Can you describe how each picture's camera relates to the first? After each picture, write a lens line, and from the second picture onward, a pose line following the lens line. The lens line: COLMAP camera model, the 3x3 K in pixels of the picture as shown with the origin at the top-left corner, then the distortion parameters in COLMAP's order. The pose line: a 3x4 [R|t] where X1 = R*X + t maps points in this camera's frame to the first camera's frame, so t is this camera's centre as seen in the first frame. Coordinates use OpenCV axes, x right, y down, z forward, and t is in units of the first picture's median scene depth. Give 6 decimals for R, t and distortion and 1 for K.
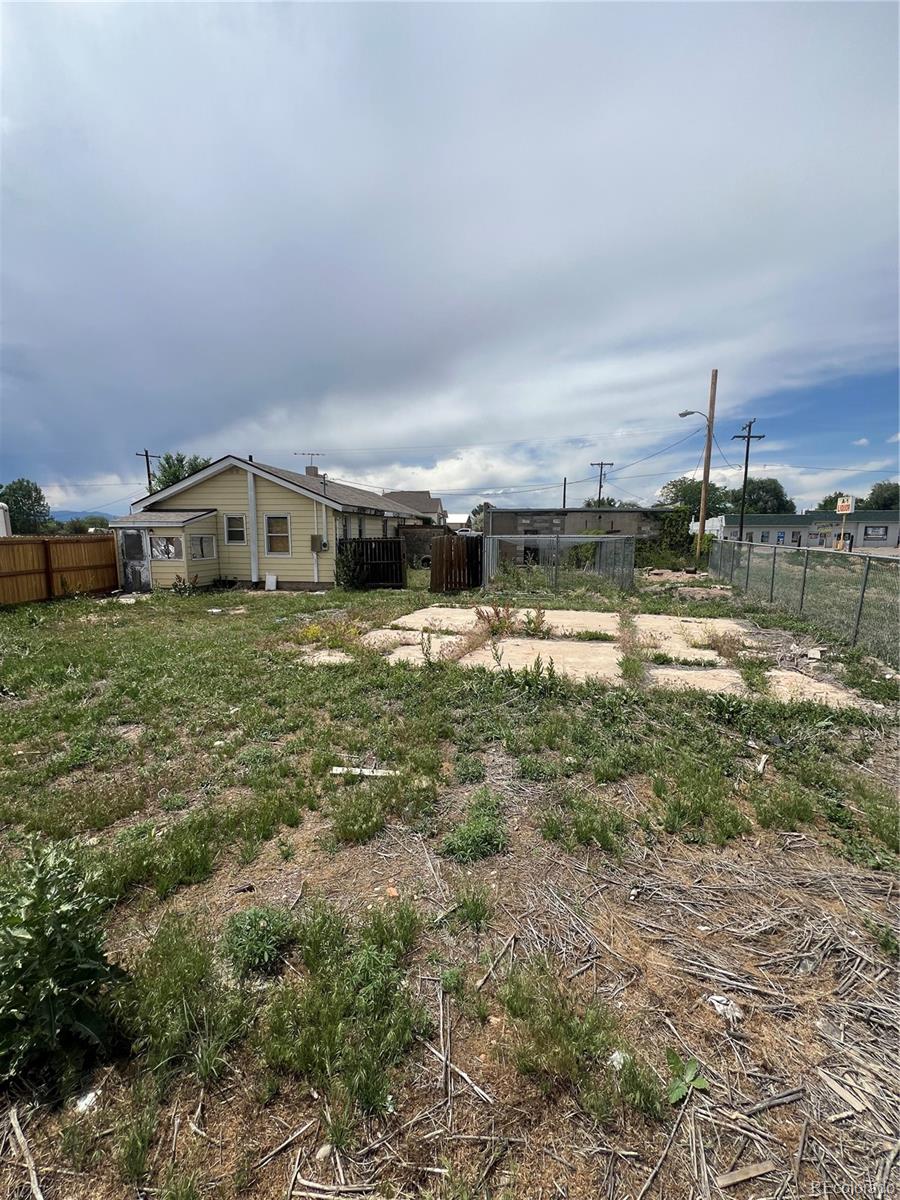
lens RADIAL K [[481.6, 0, 452.4], [0, 481.6, 589.4], [0, 0, 1]] dist [-0.000610, 0.000202]
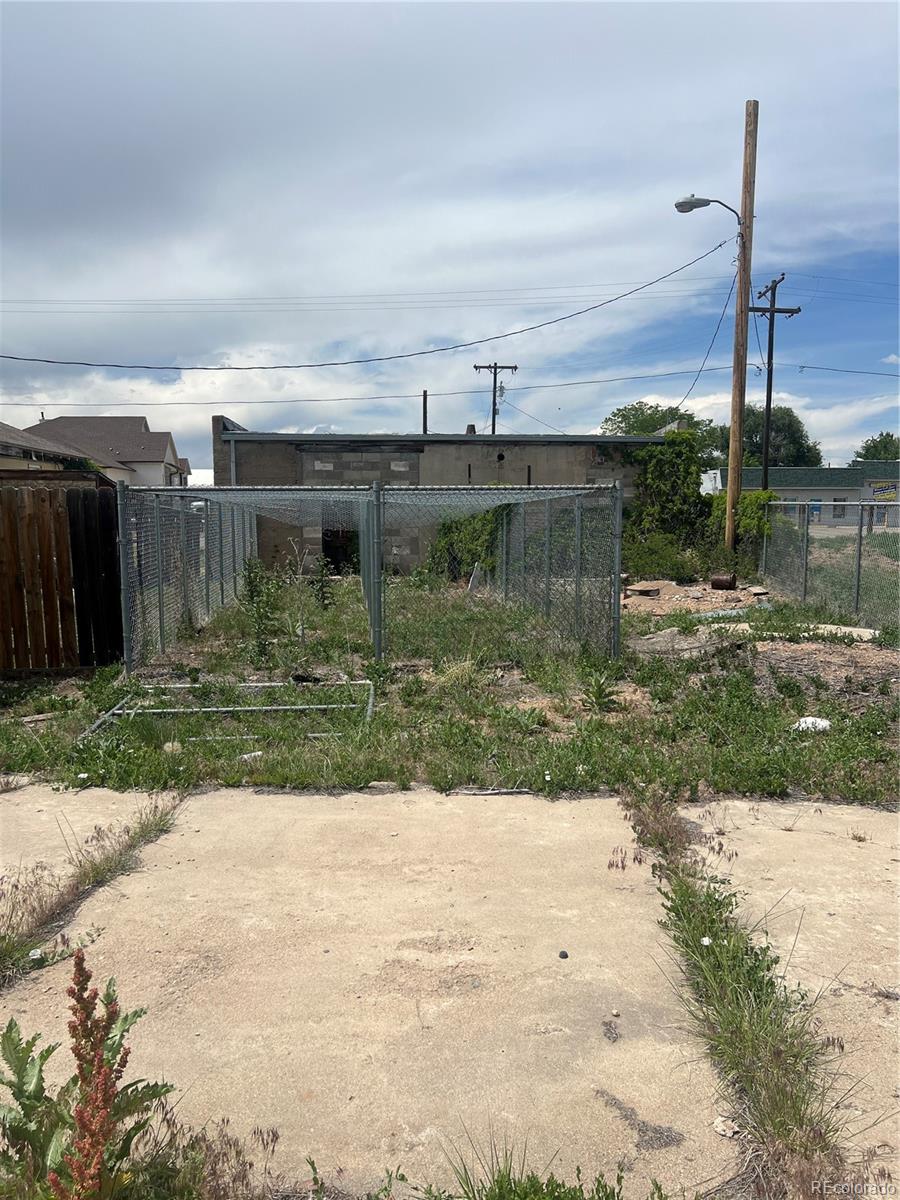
lens RADIAL K [[898.1, 0, 445.2], [0, 898.1, 600.0], [0, 0, 1]] dist [0.070122, -0.080430]
pose [[0.970969, -0.030955, 0.237195, 0.107681], [0.035013, 0.999303, -0.012916, -0.026946], [-0.236630, 0.020846, 0.971376, 0.389796]]
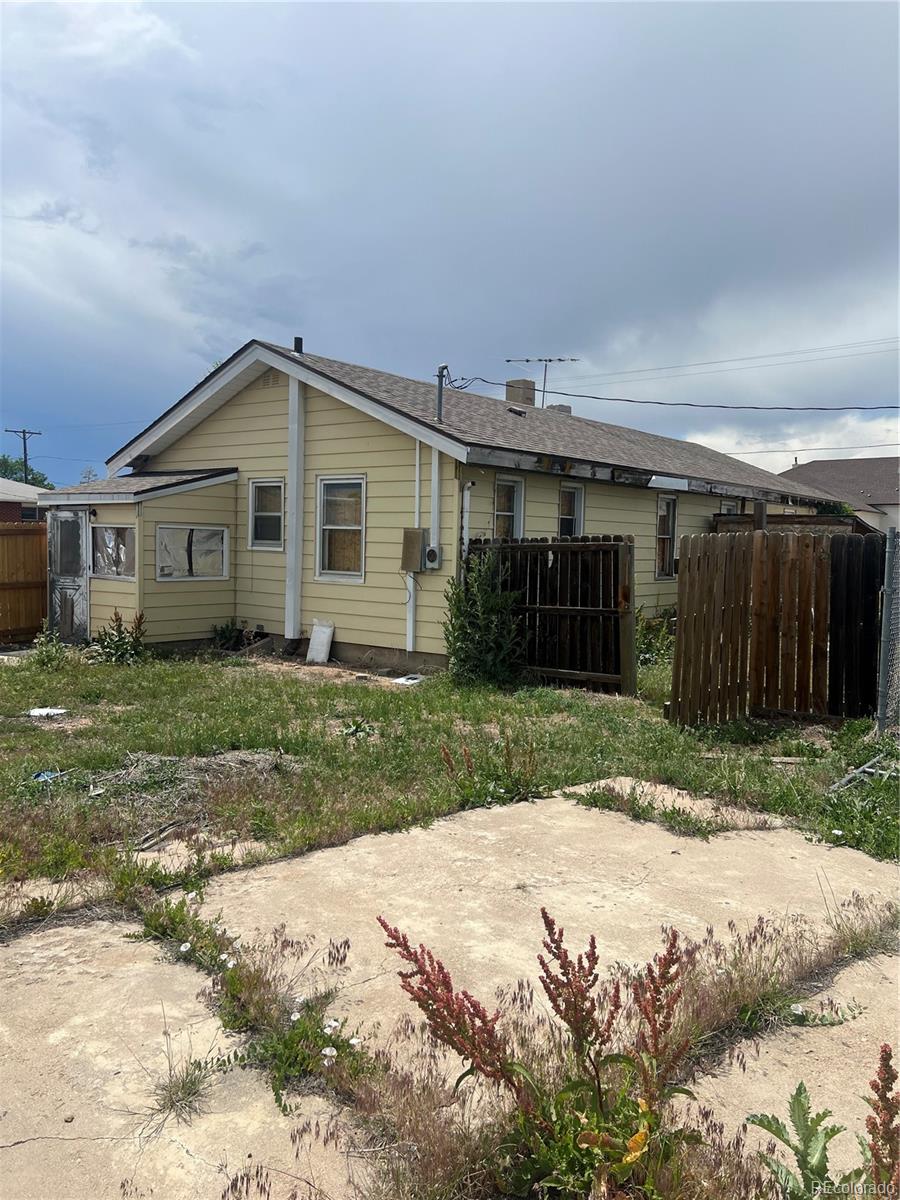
lens RADIAL K [[898.1, 0, 445.2], [0, 898.1, 600.0], [0, 0, 1]] dist [0.070122, -0.080430]
pose [[0.861994, 0.049521, -0.504493, 0.096312], [-0.080927, 0.995896, -0.040517, -0.028958], [0.500416, 0.075752, 0.862465, 0.391396]]
